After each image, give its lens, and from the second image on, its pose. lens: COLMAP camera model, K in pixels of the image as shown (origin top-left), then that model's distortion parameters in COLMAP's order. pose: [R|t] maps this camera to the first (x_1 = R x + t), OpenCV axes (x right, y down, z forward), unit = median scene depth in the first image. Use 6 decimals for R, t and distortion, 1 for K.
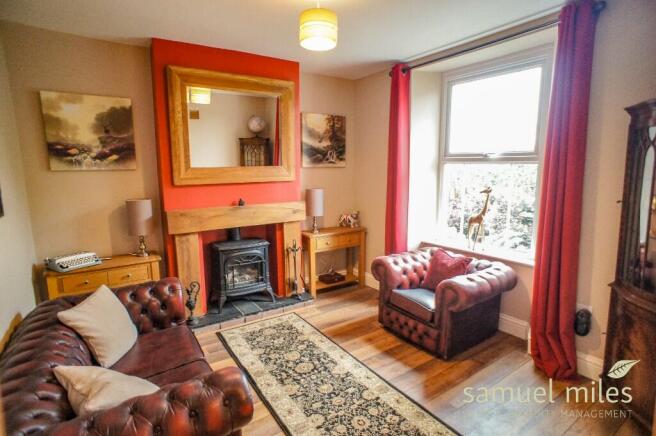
lens RADIAL K [[353.3, 0, 338.8], [0, 353.3, 219.9], [0, 0, 1]] dist [-0.049748, 0.025319]
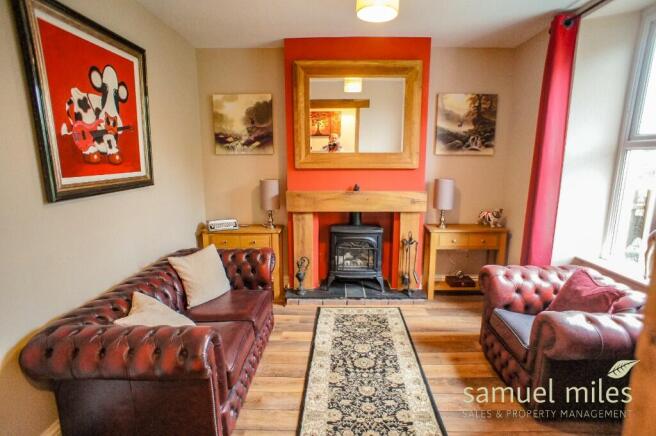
lens RADIAL K [[353.3, 0, 325.4], [0, 353.3, 219.5], [0, 0, 1]] dist [-0.049748, 0.025319]
pose [[0.811311, 0.111704, -0.573844, 0.271929], [-0.094742, 0.993723, 0.059490, -0.012813], [0.576887, 0.006102, 0.816801, 0.129605]]
